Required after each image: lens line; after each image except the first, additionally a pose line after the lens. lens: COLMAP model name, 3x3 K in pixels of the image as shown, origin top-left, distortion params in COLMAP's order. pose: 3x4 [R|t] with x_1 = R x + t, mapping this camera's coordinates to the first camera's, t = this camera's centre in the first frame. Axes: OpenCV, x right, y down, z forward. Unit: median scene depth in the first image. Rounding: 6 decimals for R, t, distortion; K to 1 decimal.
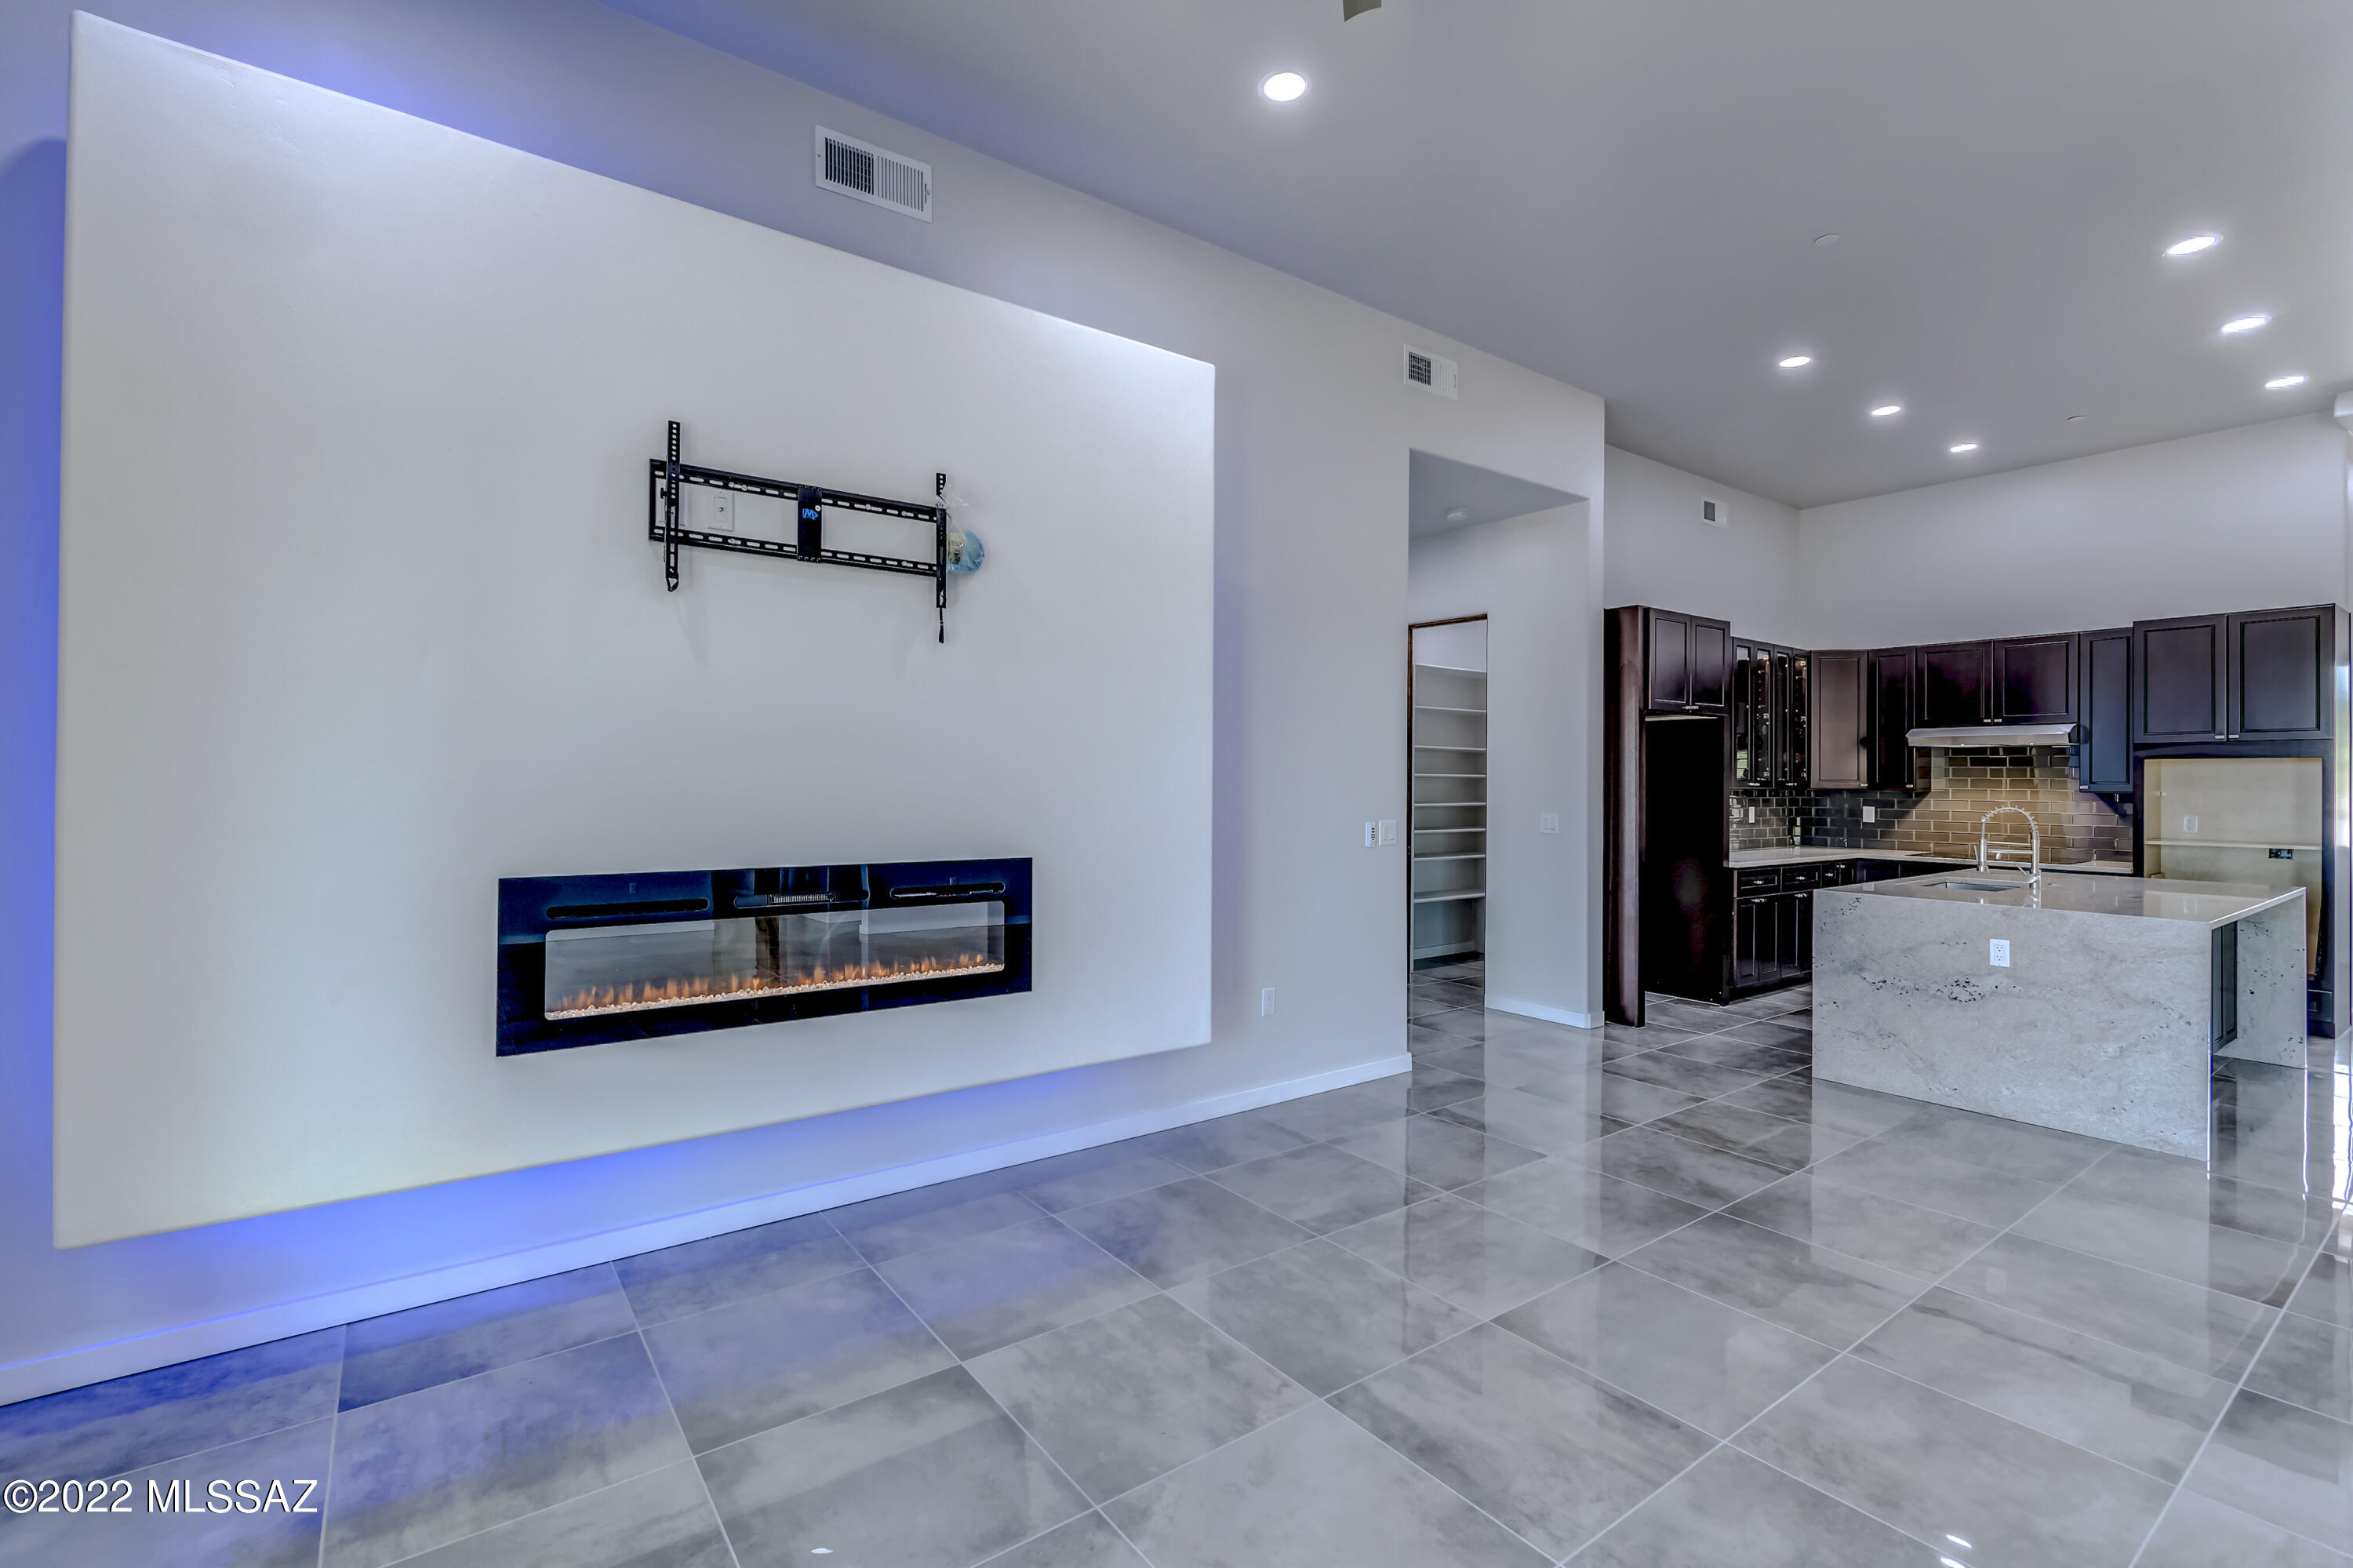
lens RADIAL K [[1038.0, 0, 1149.7], [0, 1038.0, 770.8], [0, 0, 1]] dist [-0.000612, -0.000300]
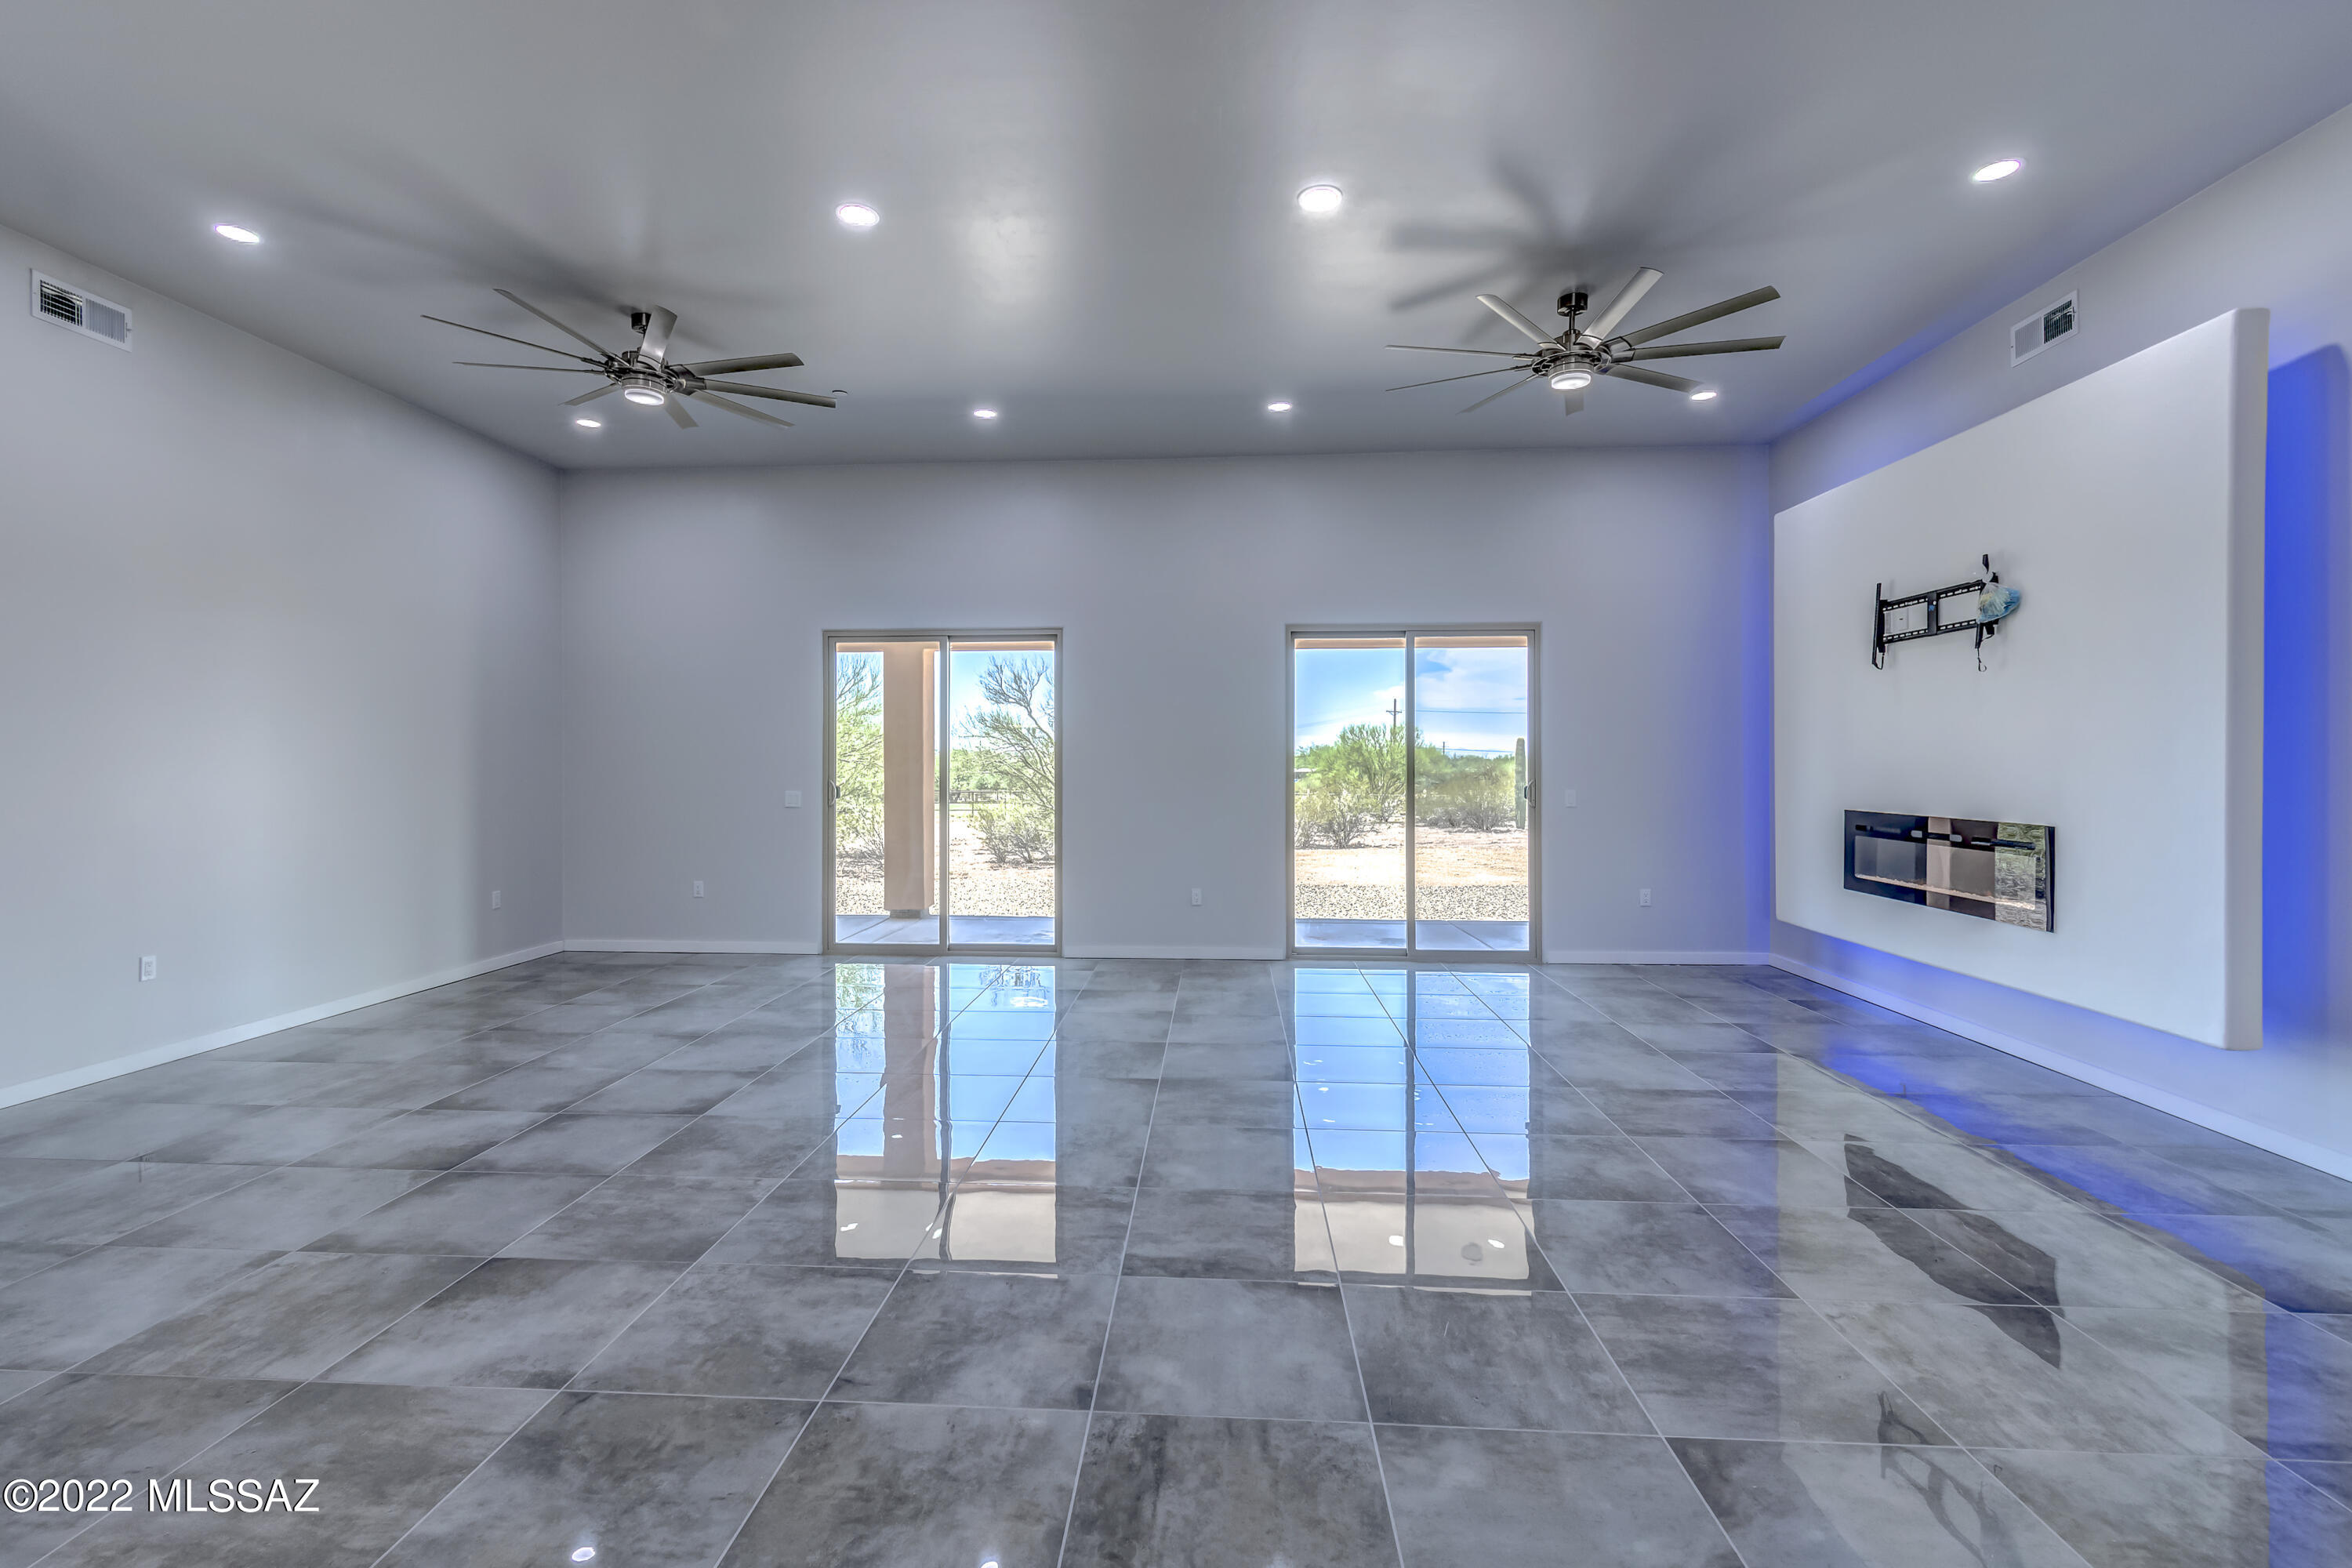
lens RADIAL K [[1037.5, 0, 1149.2], [0, 1037.5, 770.8], [0, 0, 1]] dist [-0.000612, -0.000300]
pose [[-0.641477, -0.001957, -0.767140, 1.616122], [0.002543, 0.999986, -0.004677, 0.019727], [0.767138, -0.004951, -0.641463, 1.004323]]
